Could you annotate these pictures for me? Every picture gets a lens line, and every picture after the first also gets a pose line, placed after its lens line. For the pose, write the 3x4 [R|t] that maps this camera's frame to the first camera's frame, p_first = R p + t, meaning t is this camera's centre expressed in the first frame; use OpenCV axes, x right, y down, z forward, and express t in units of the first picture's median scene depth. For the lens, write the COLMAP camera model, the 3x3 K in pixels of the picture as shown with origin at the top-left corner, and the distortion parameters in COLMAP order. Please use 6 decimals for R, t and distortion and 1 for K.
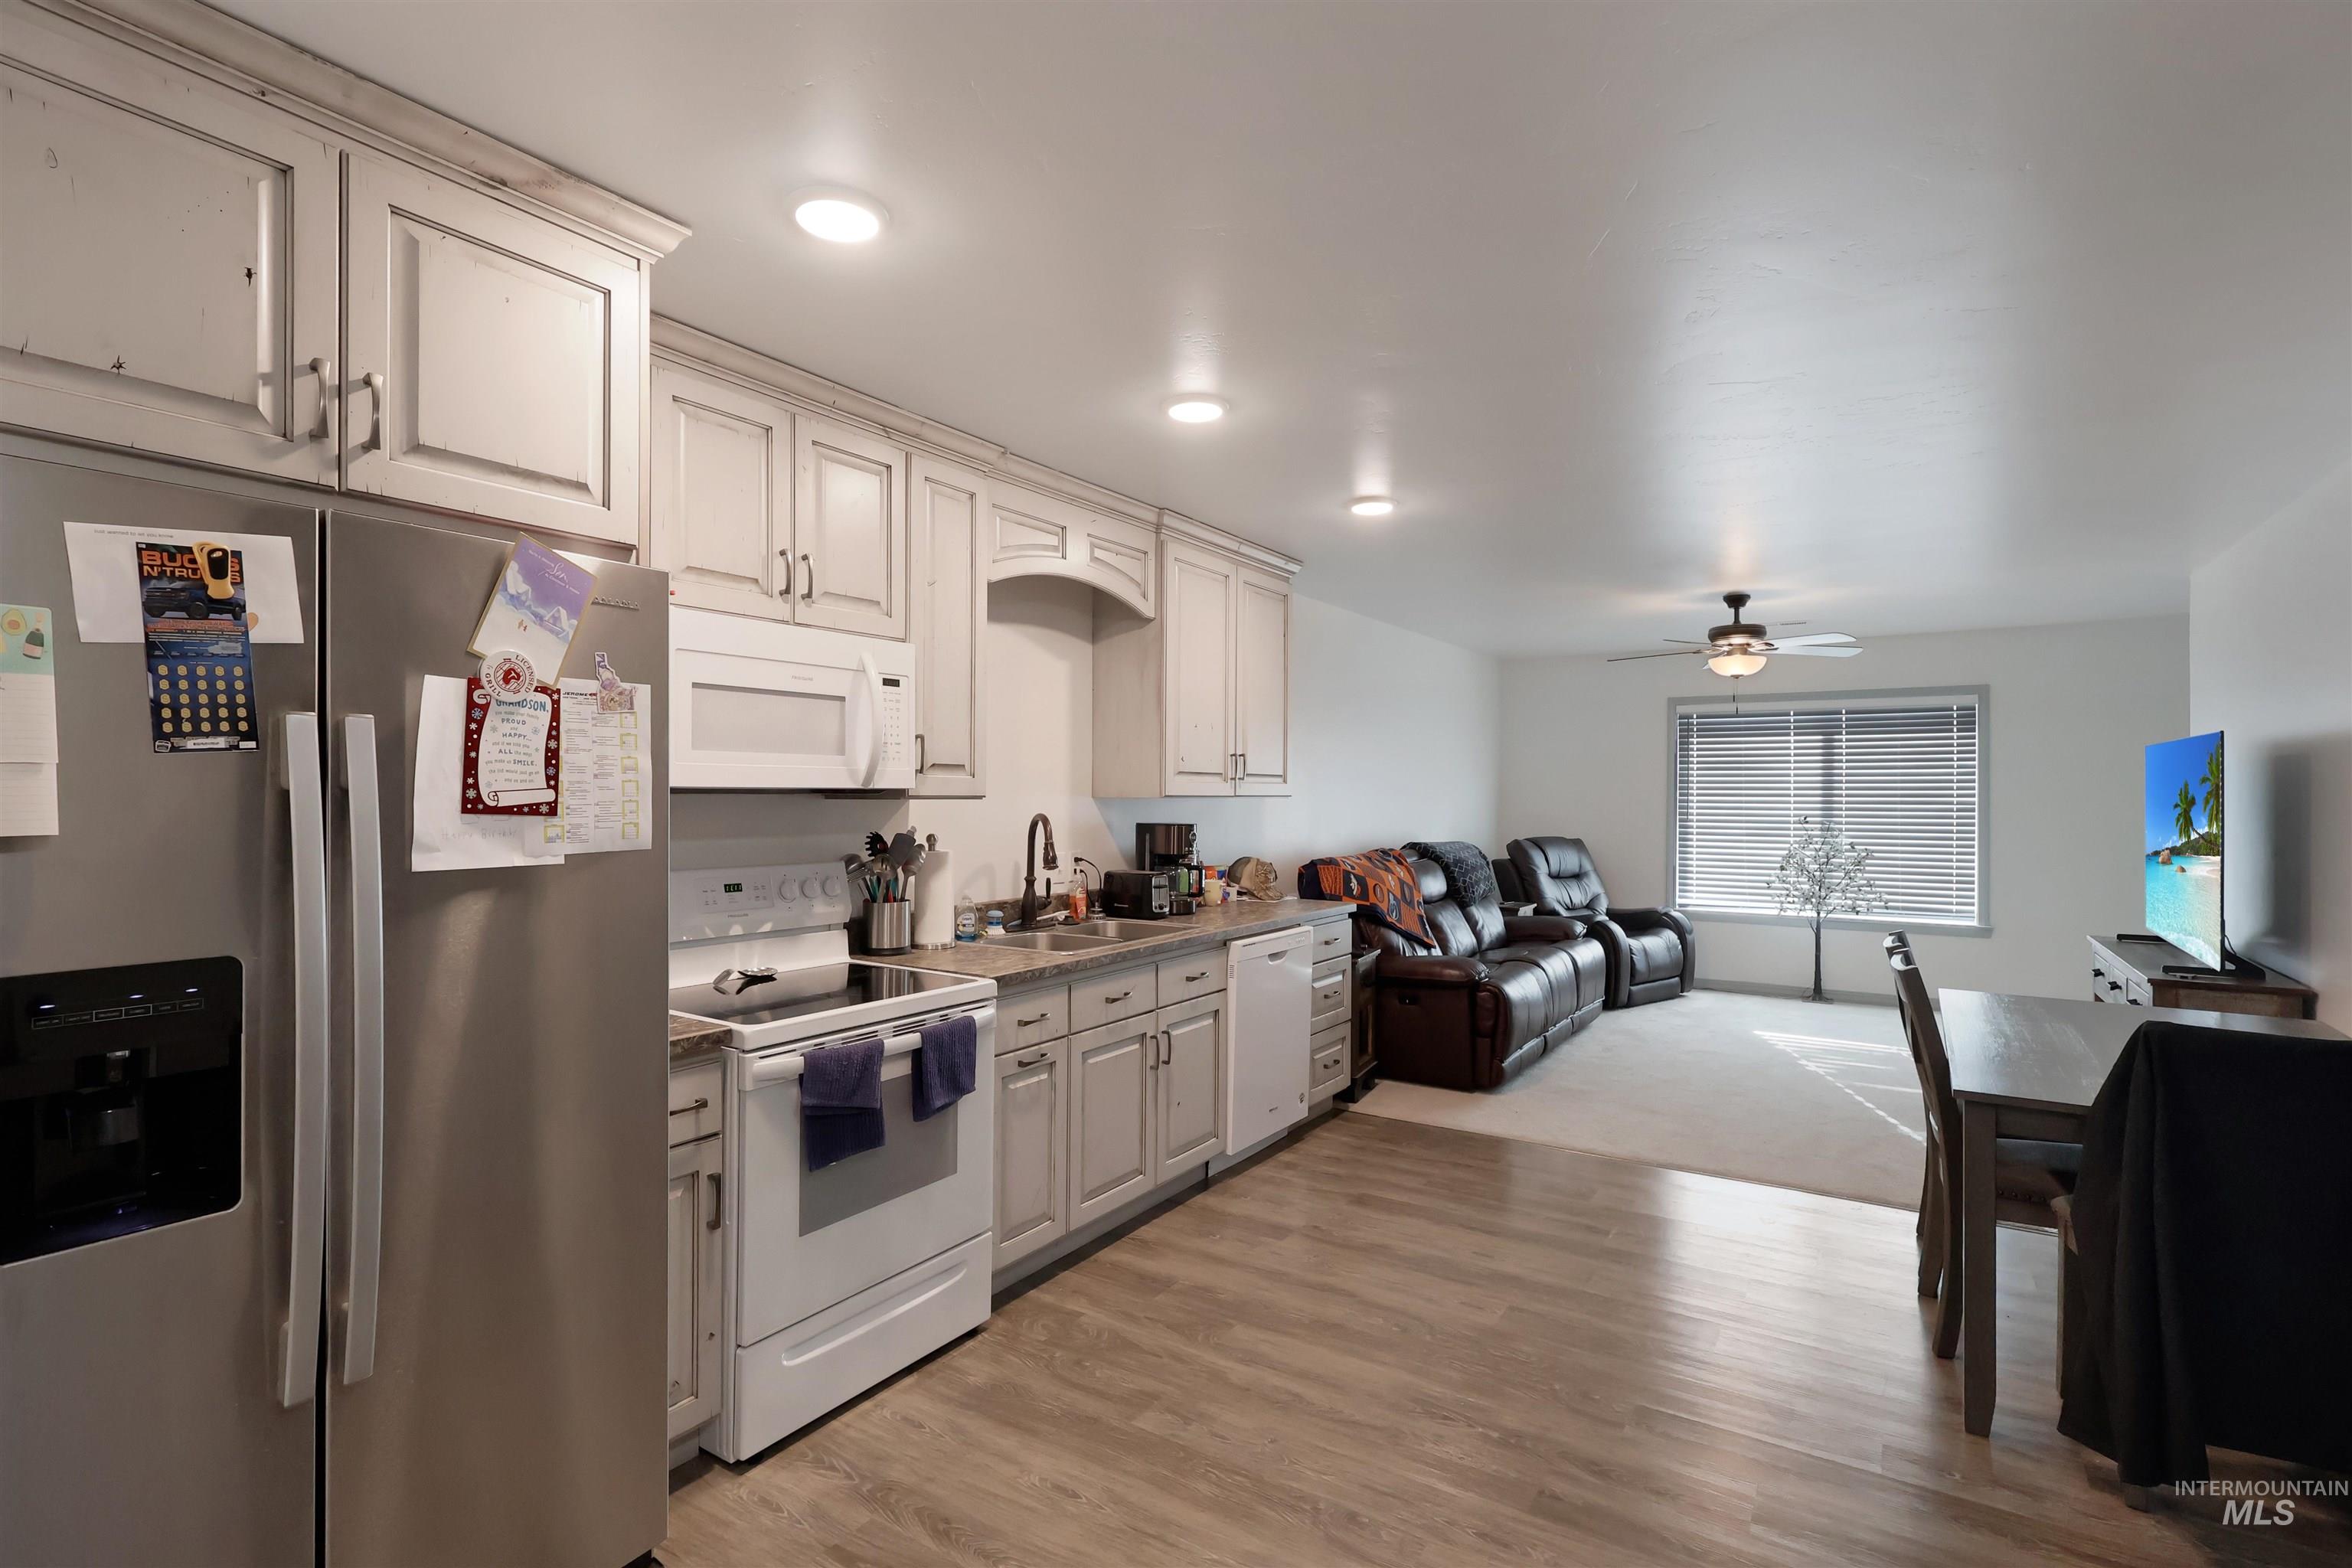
lens RADIAL K [[1115.1, 0, 1188.2], [0, 1115.1, 787.9], [0, 0, 1]] dist [-0.001353, -0.000046]
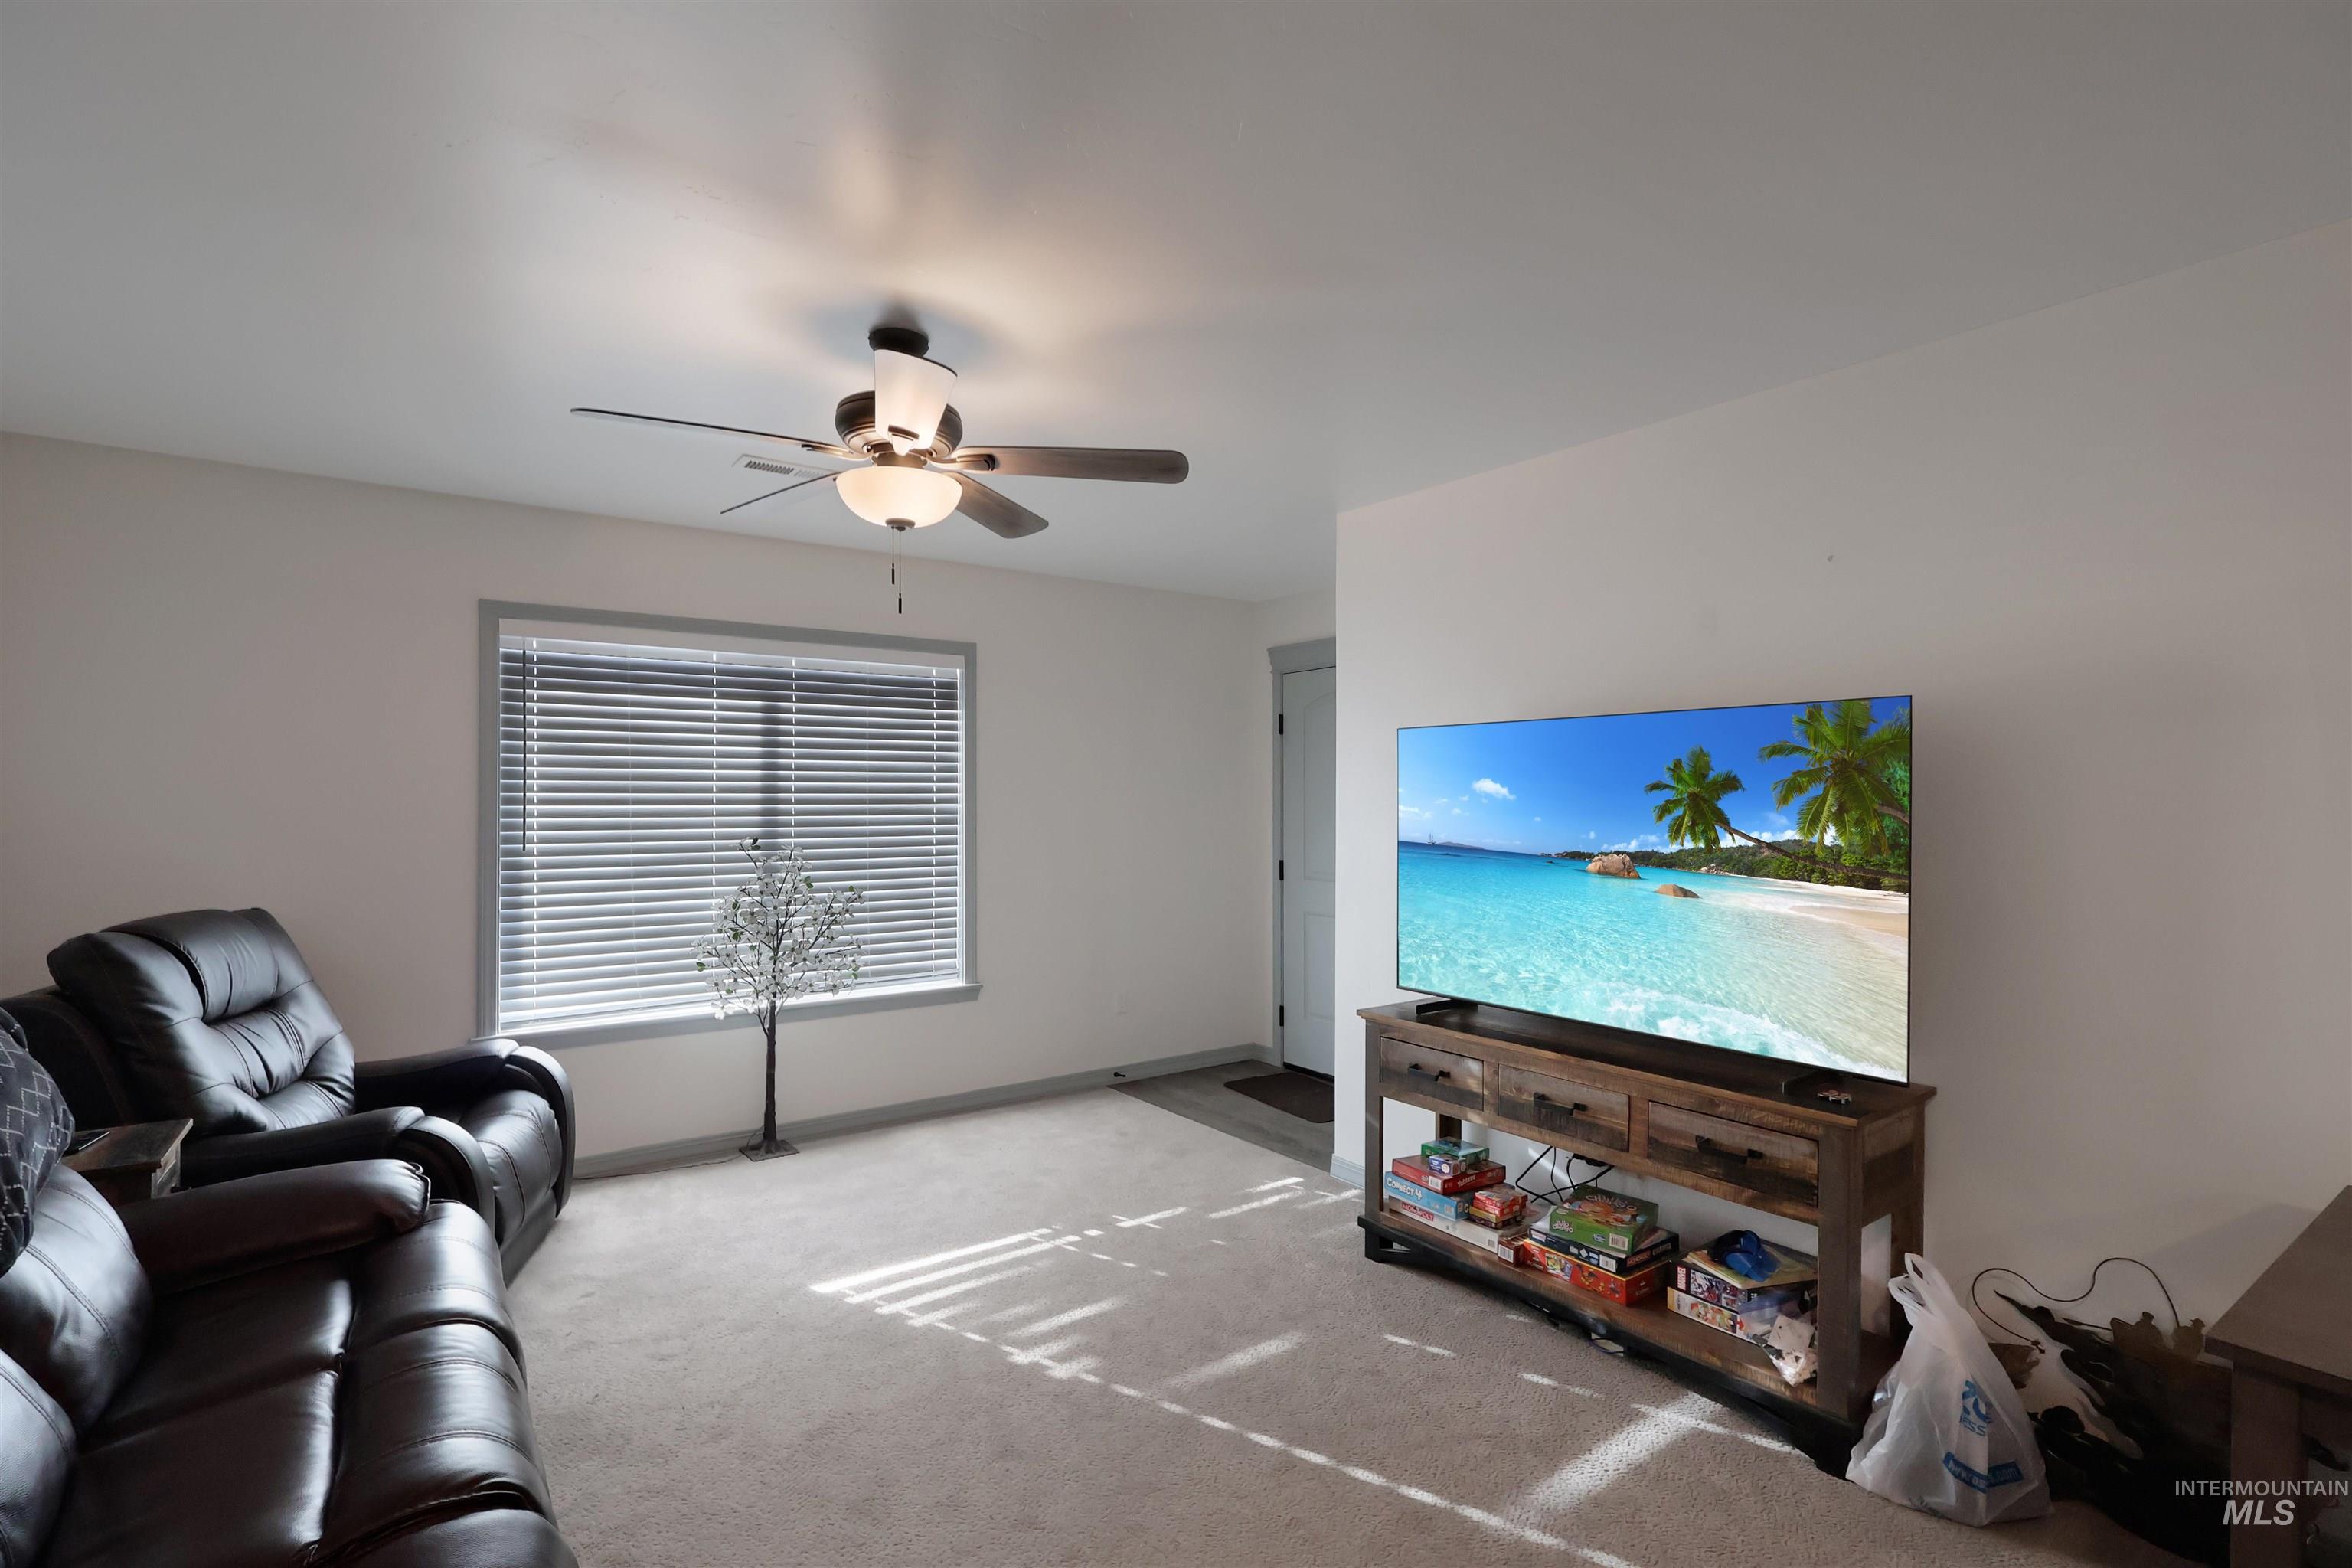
lens RADIAL K [[1089.3, 0, 1177.3], [0, 1089.3, 799.2], [0, 0, 1]] dist [-0.000147, -0.000066]
pose [[0.365708, -0.003057, 0.930724, 0.260296], [-0.003143, 0.999985, 0.004519, 0.006371], [-0.930724, -0.004578, 0.365693, 1.412414]]
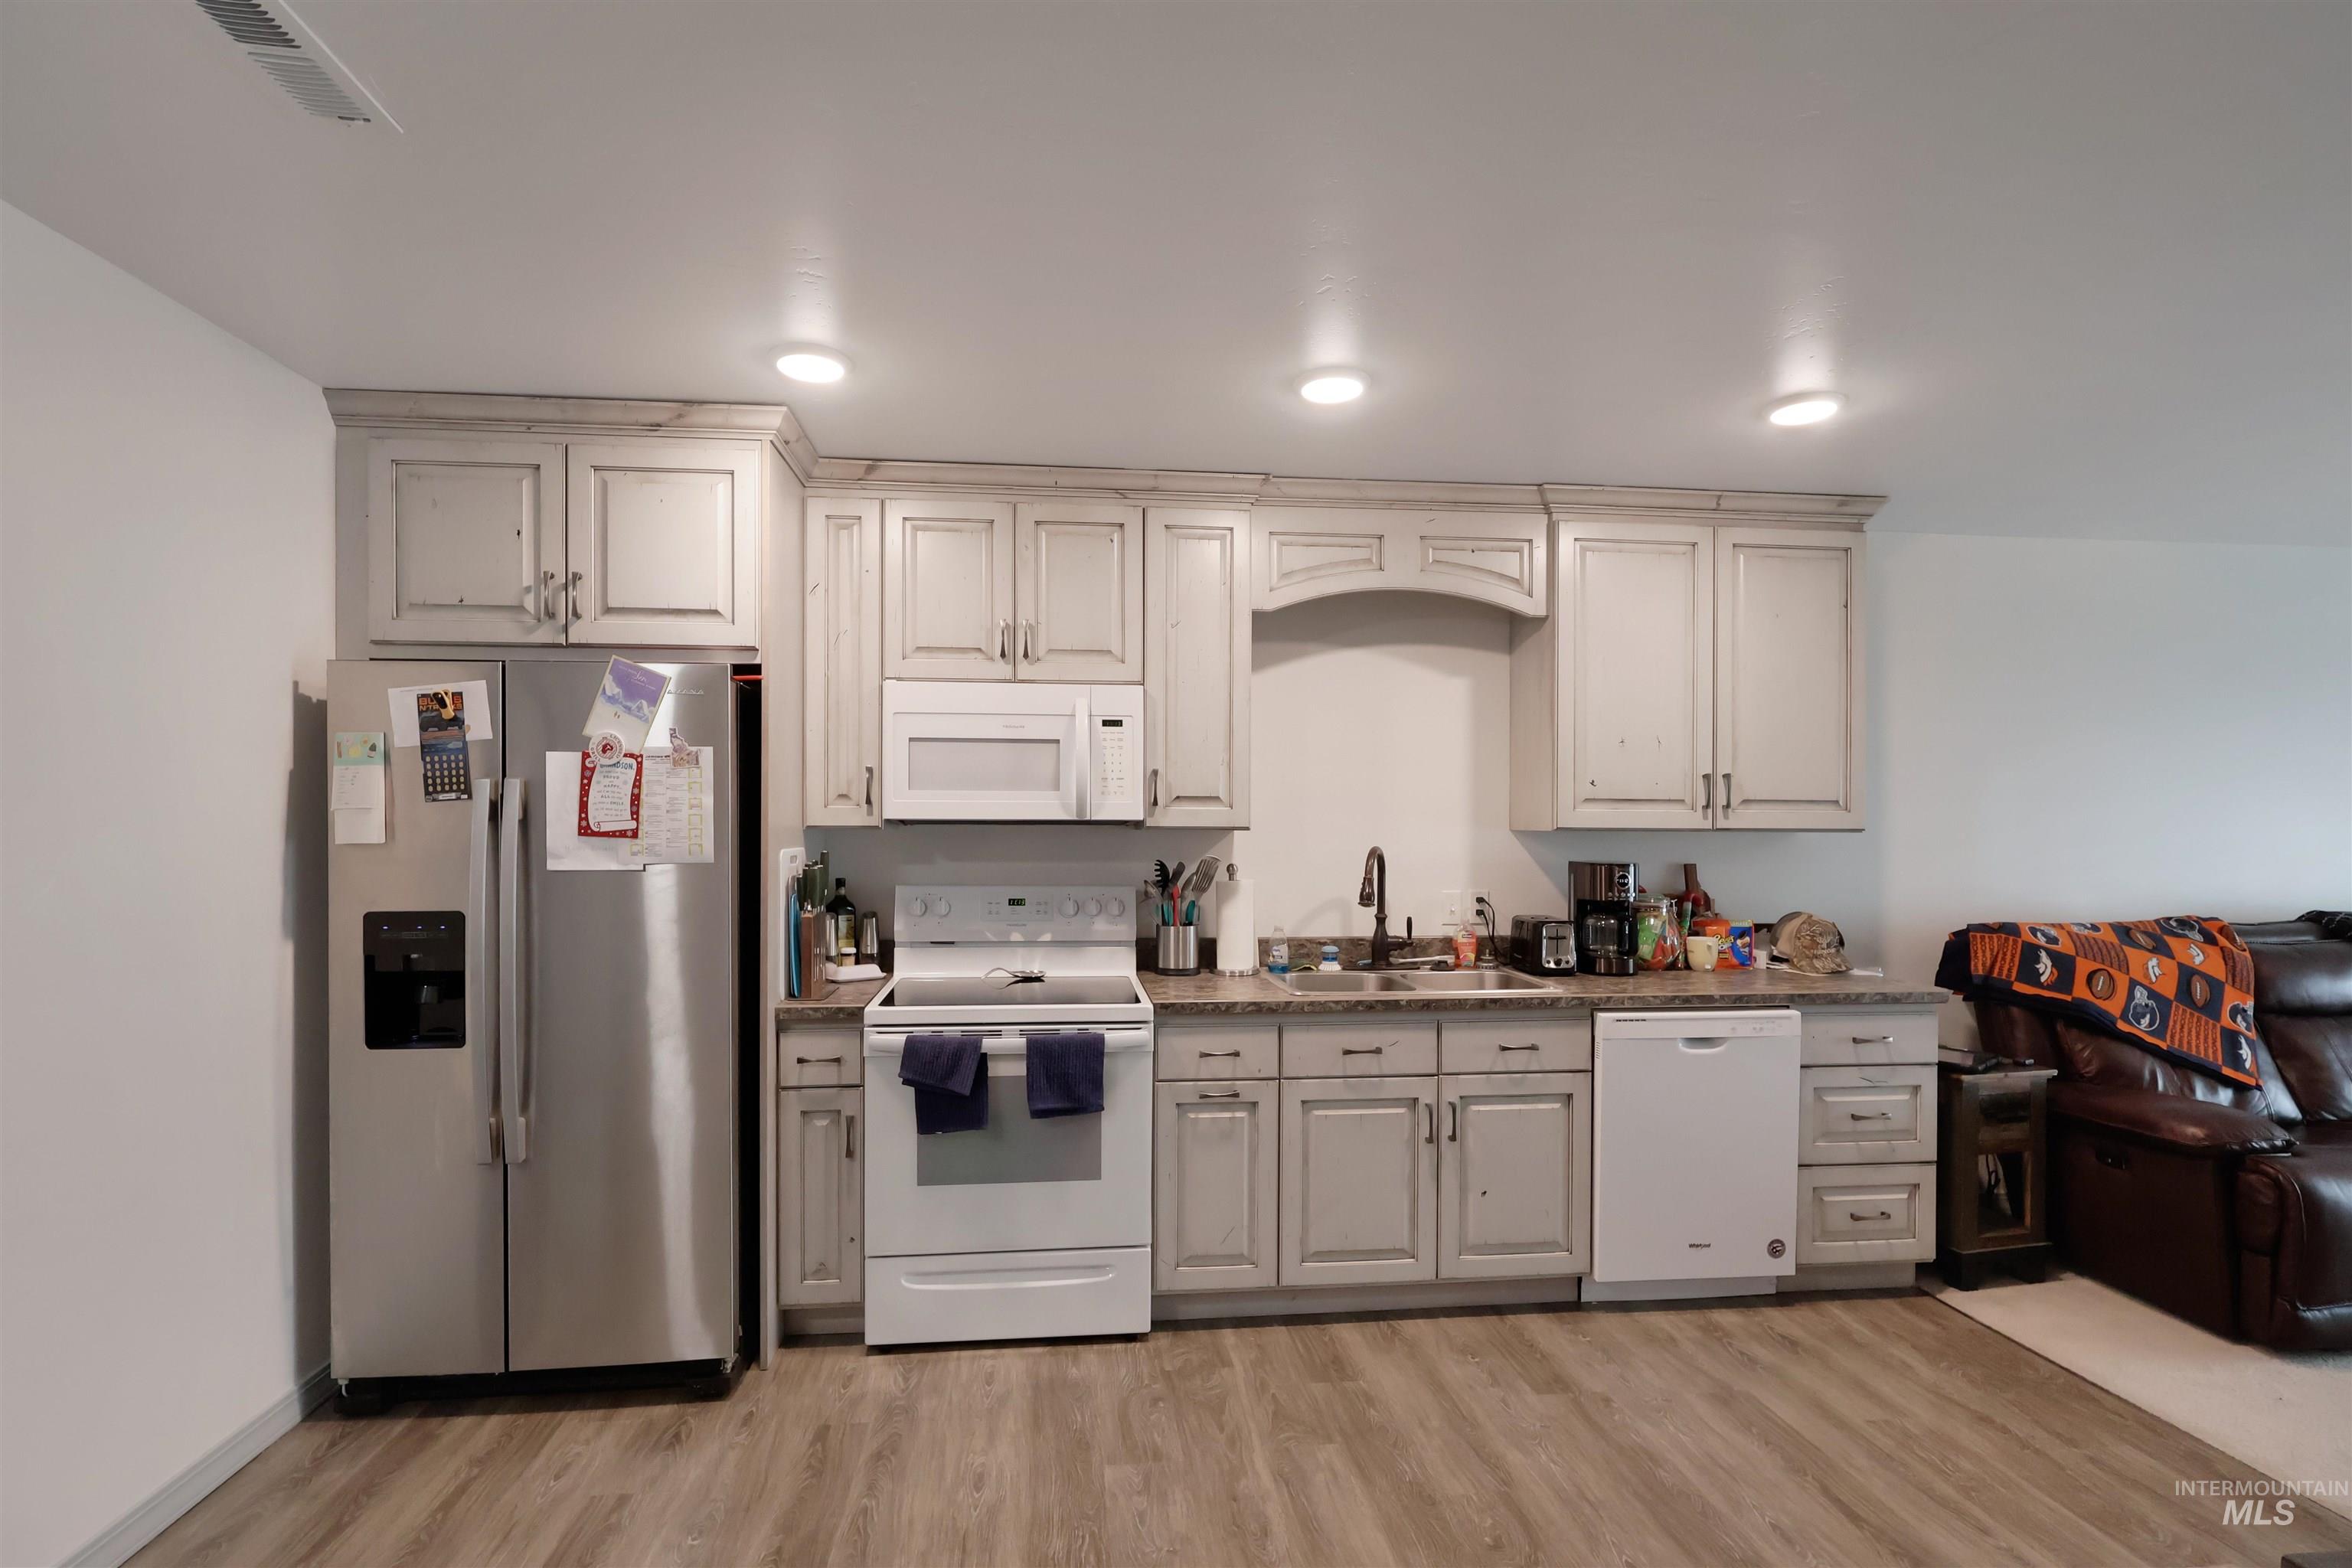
lens RADIAL K [[1109.6, 0, 1157.8], [0, 1109.6, 822.5], [0, 0, 1]] dist [-0.001380, 0.000386]
pose [[0.625269, -0.000487, -0.780409, 0.581992], [0.001911, 0.999998, 0.000908, 0.002017], [0.780407, -0.002059, 0.625269, 0.335975]]
